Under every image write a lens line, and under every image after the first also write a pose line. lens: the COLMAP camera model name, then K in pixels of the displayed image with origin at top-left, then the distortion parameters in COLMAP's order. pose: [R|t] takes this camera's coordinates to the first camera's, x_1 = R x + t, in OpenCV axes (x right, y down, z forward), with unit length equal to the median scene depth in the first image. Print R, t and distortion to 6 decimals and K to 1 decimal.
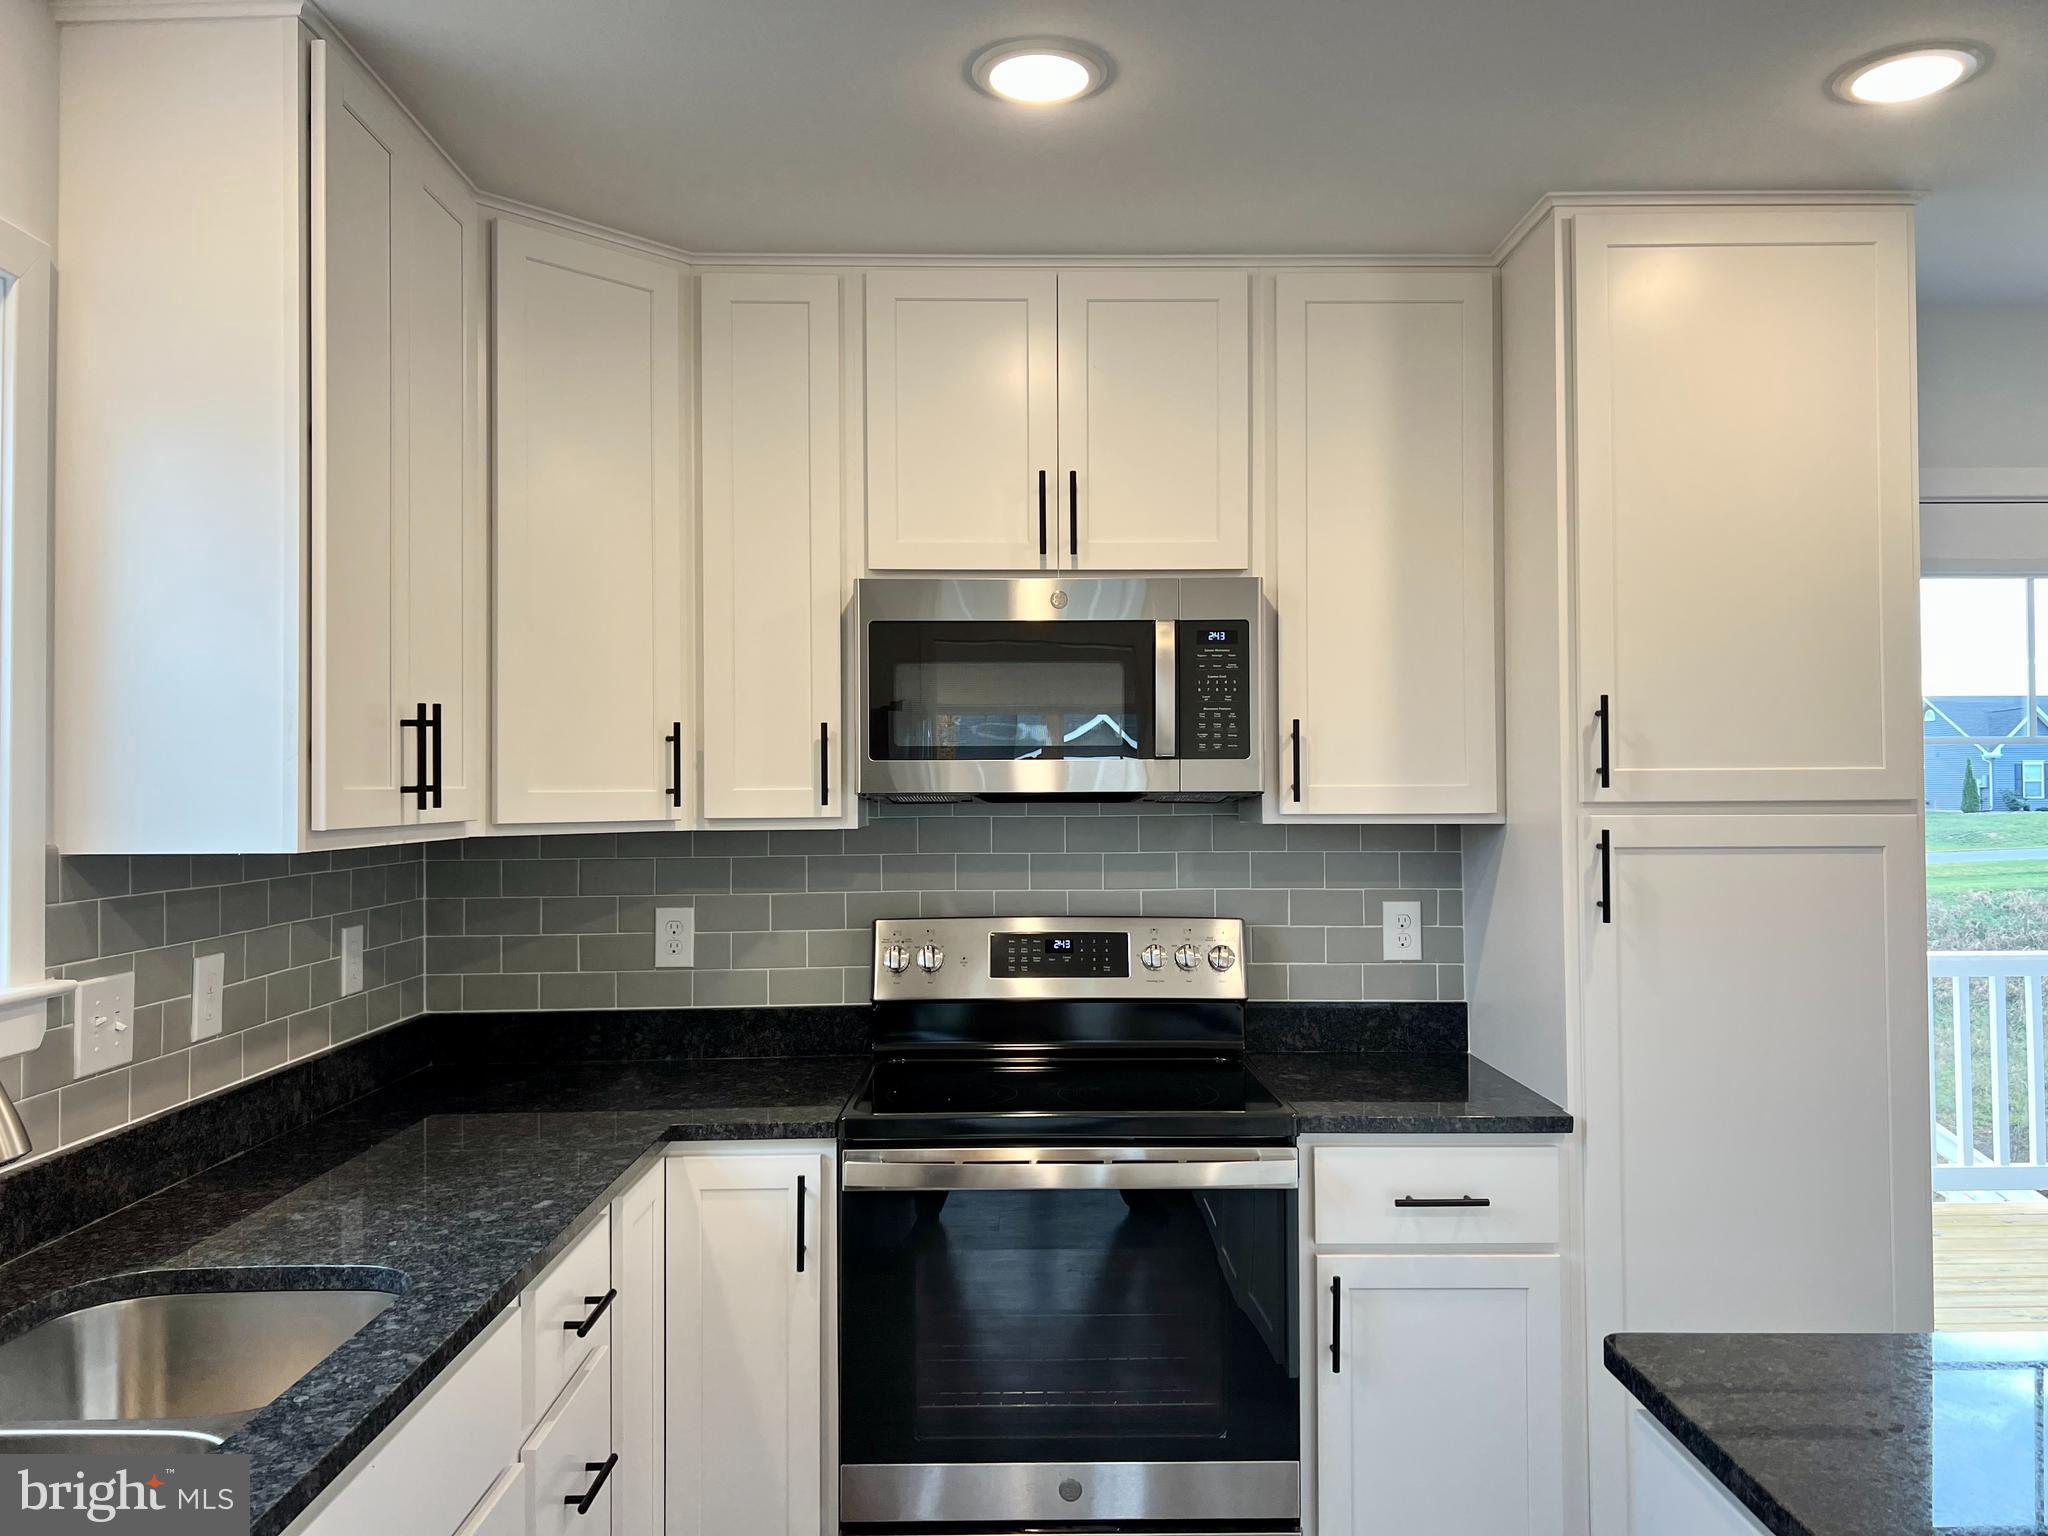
lens RADIAL K [[1520.8, 0, 1039.8], [0, 1520.8, 759.1], [0, 0, 1]] dist [0.095439, -0.137787]
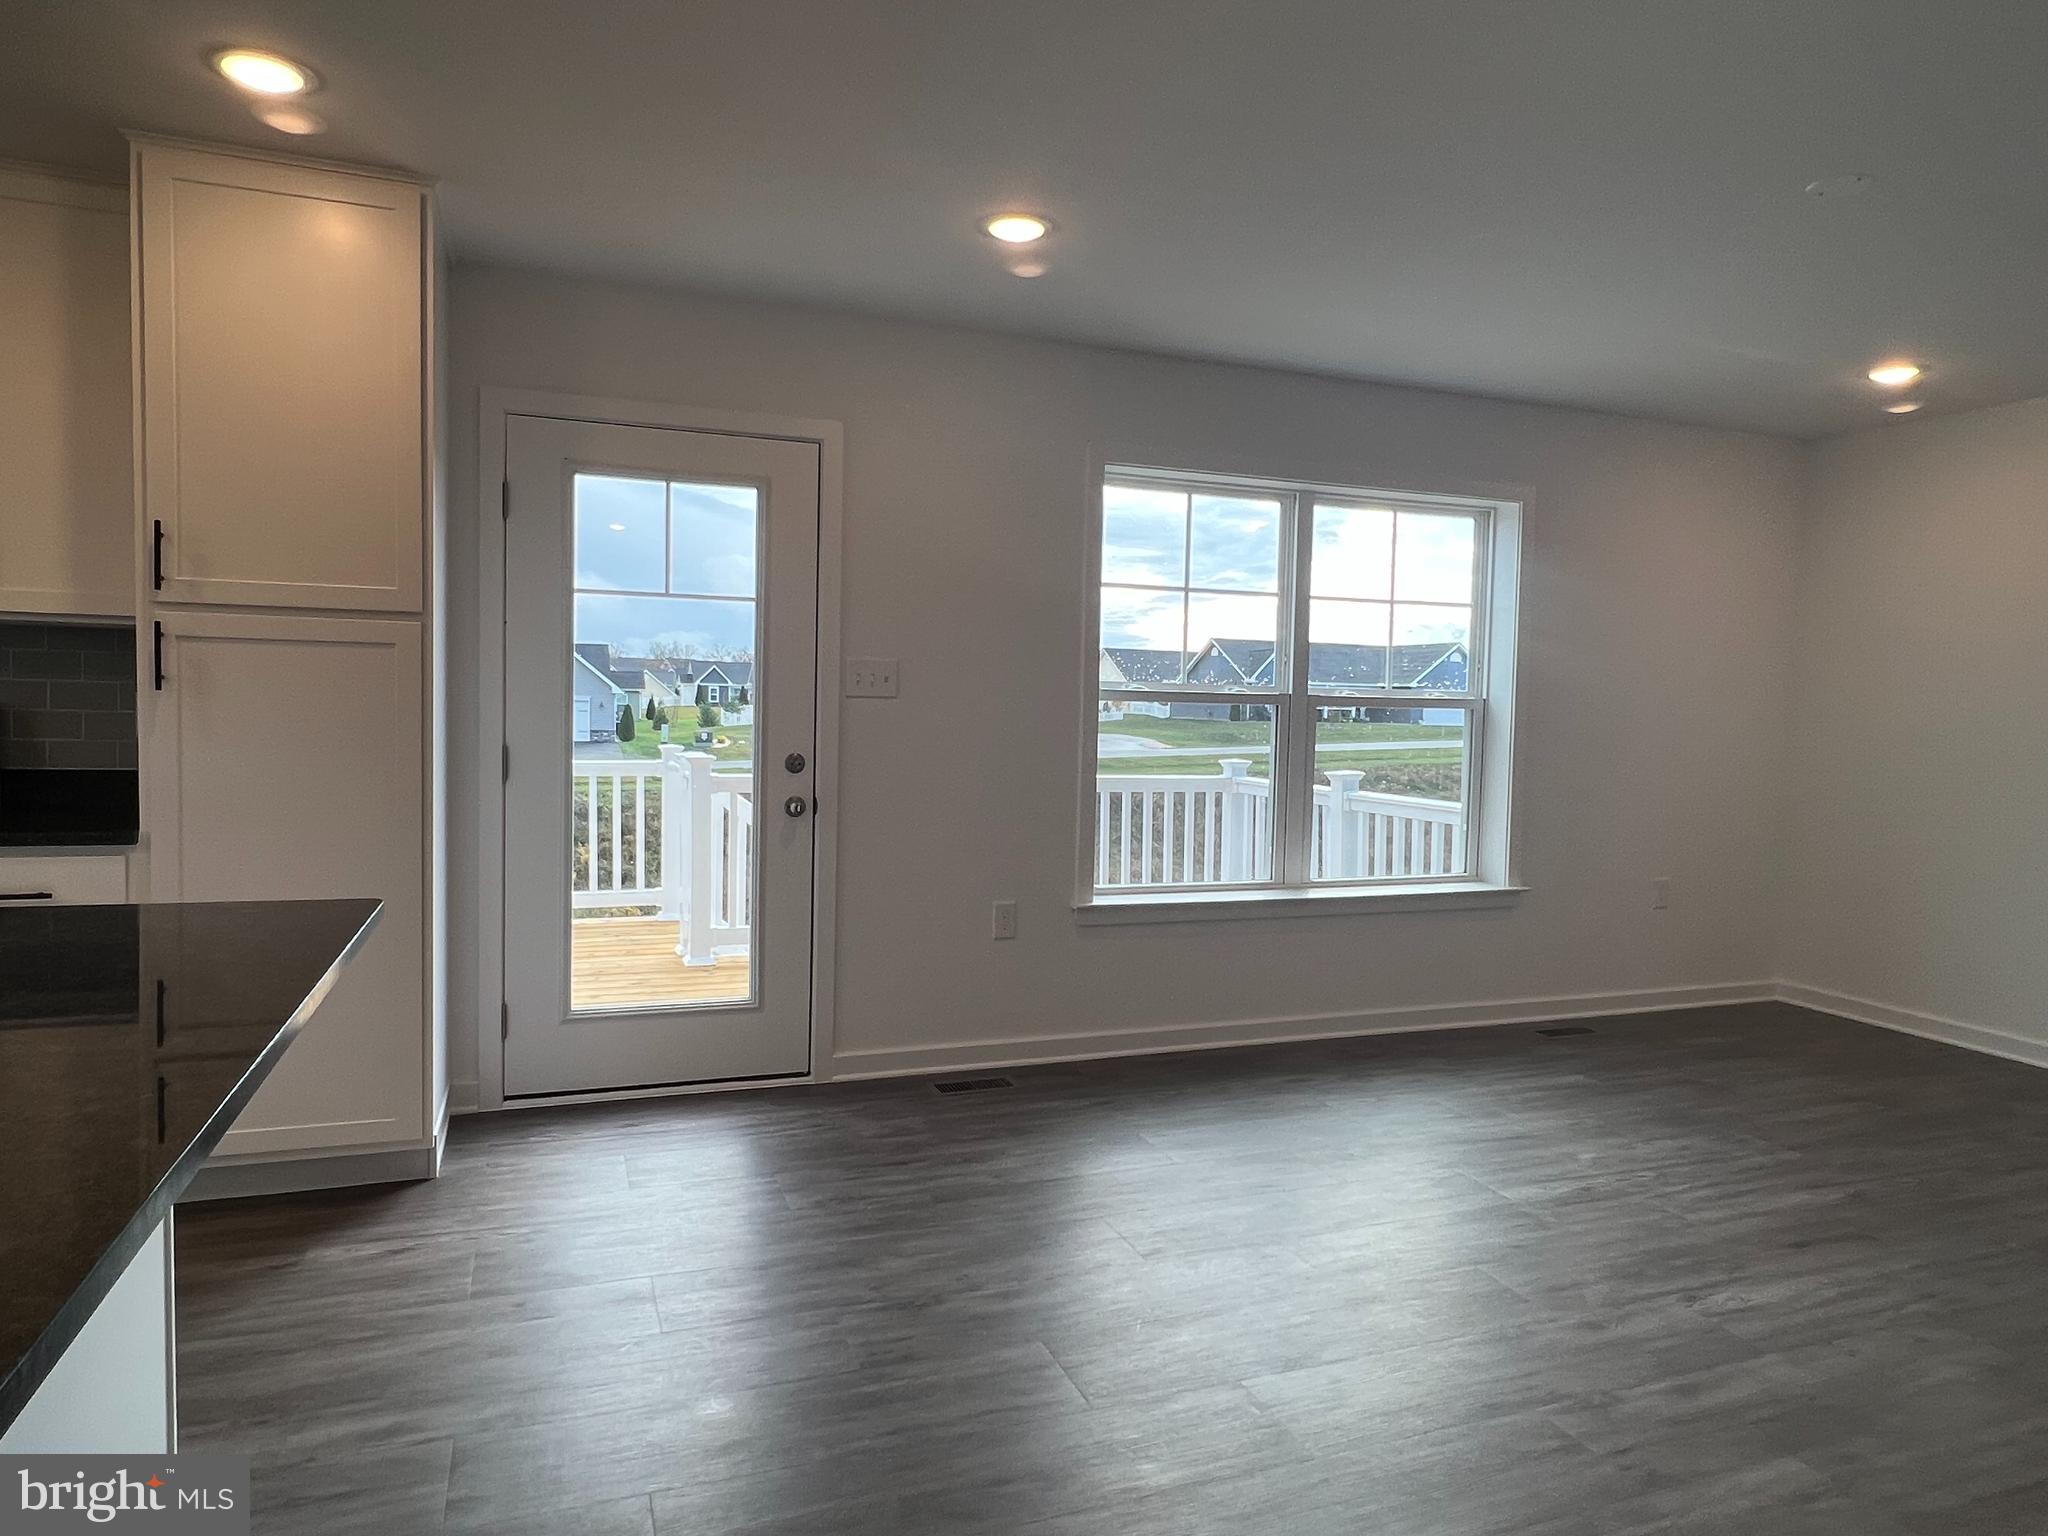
lens RADIAL K [[1242.5, 0, 1016.0], [0, 1242.5, 763.7], [0, 0, 1]] dist [-0.002179, -0.001909]
pose [[0.943118, 0.012970, 0.332205, 0.653987], [-0.037801, 0.996942, 0.068394, 0.061779], [-0.330302, -0.077062, 0.940724, -0.258212]]
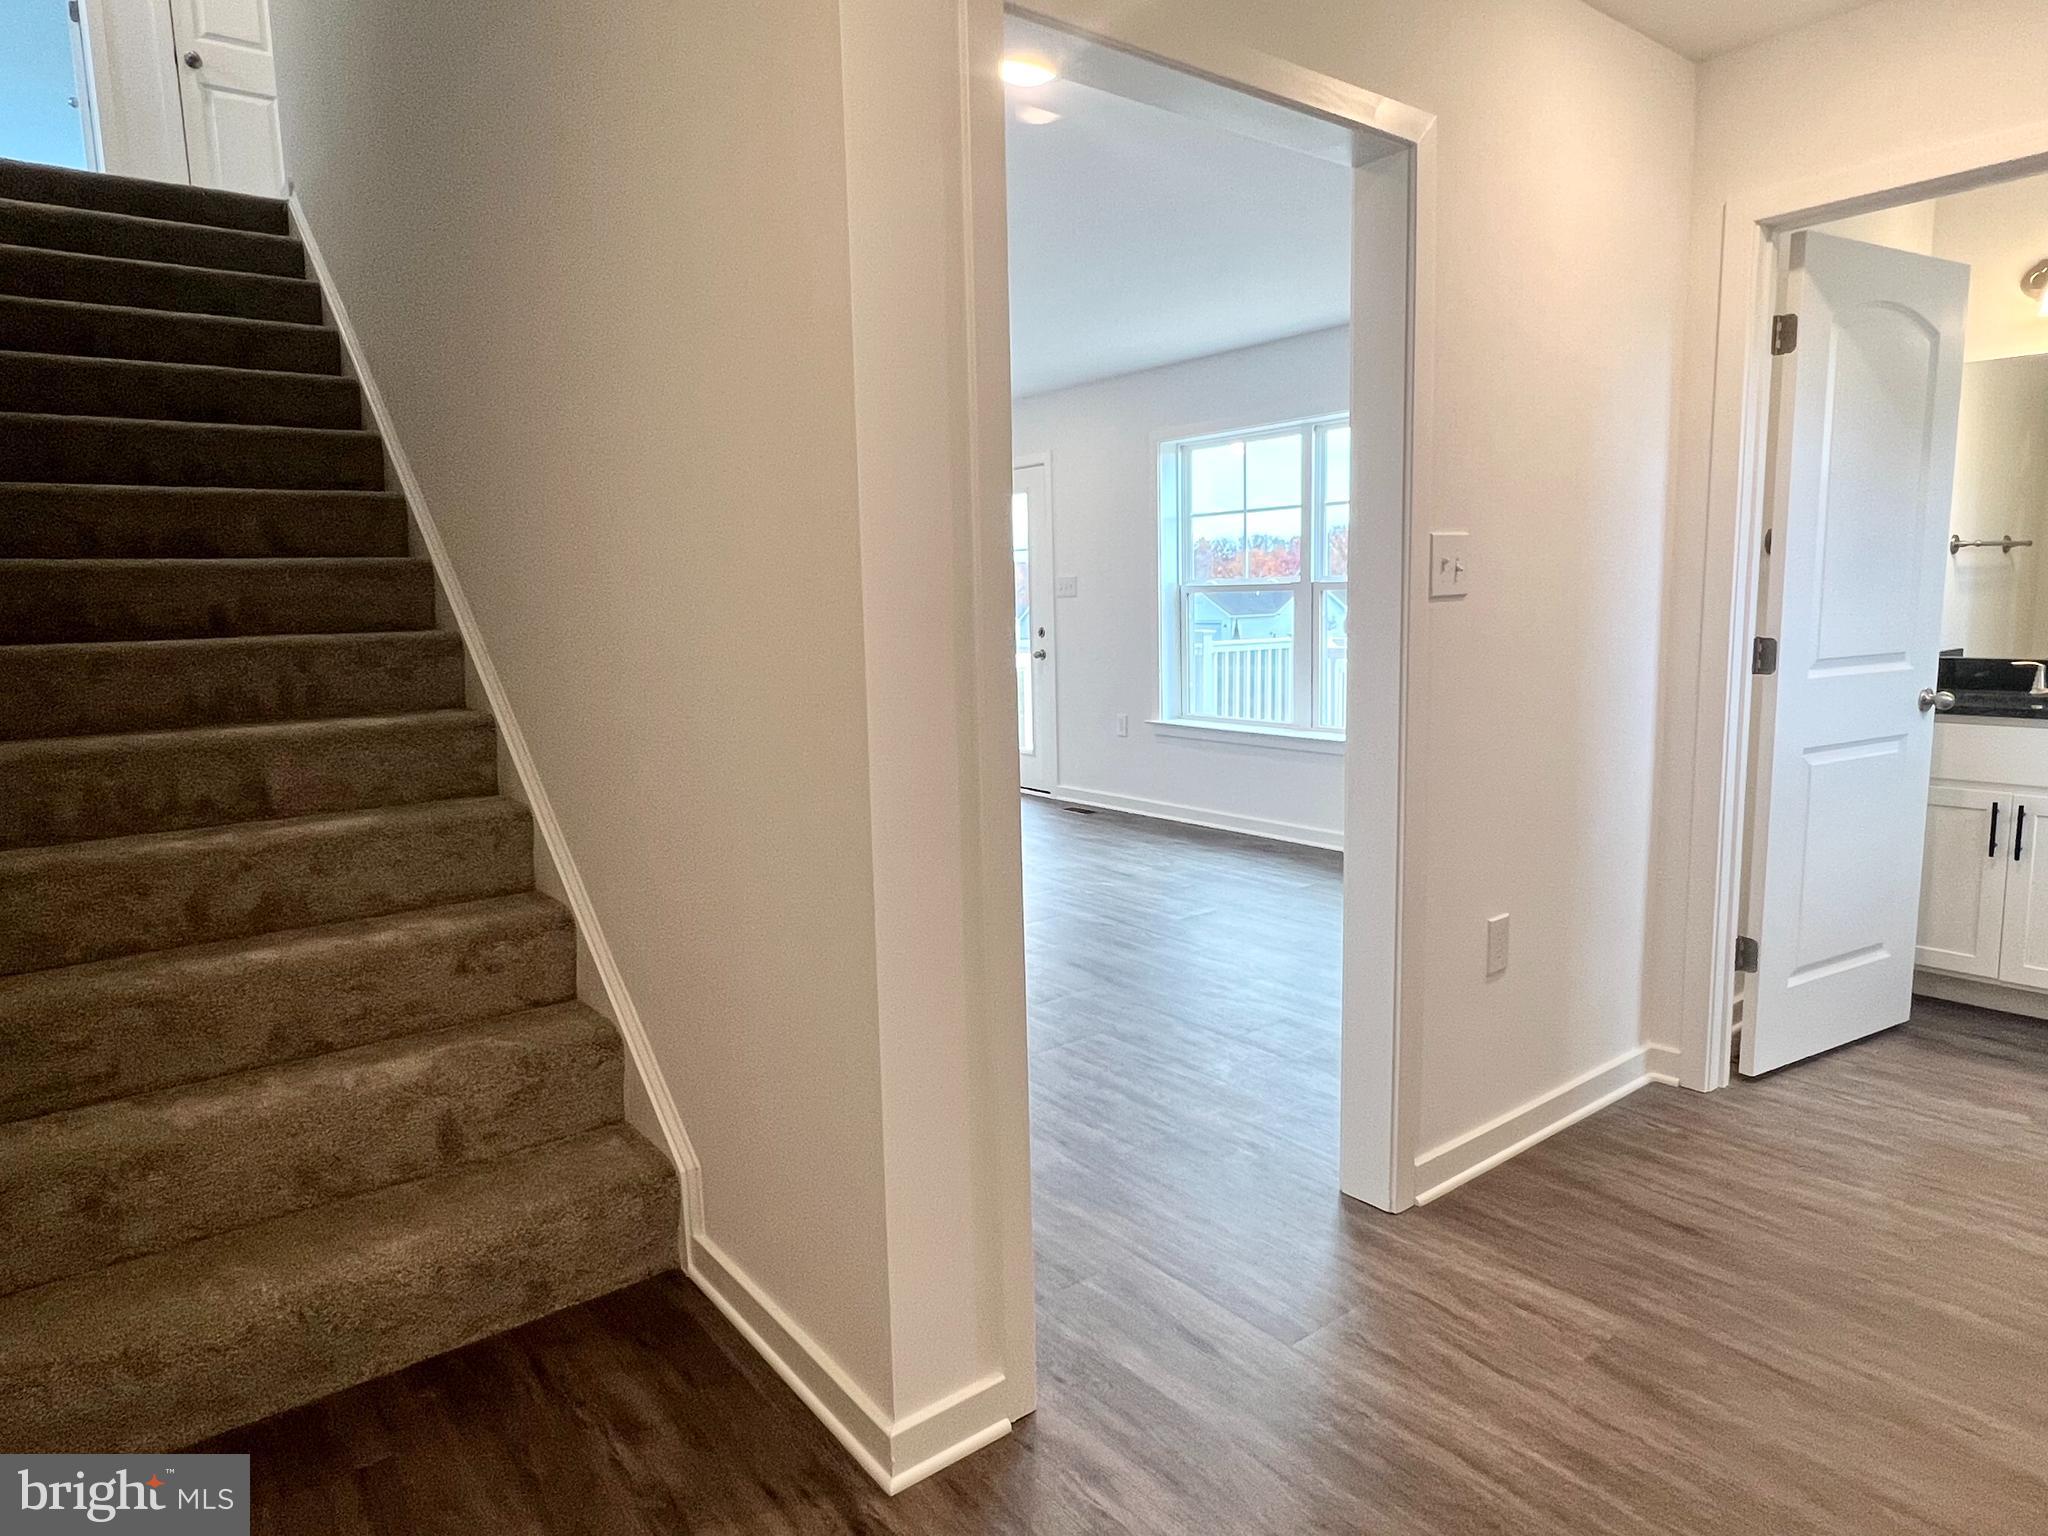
lens RADIAL K [[1205.6, 0, 1018.1], [0, 1205.6, 761.0], [0, 0, 1]] dist [0.000876, 0.000137]
pose [[0.597355, 0.102876, -0.795351, 3.023371], [0.038500, 0.986916, 0.156569, 0.028542], [0.801052, -0.124148, 0.585579, -0.495670]]
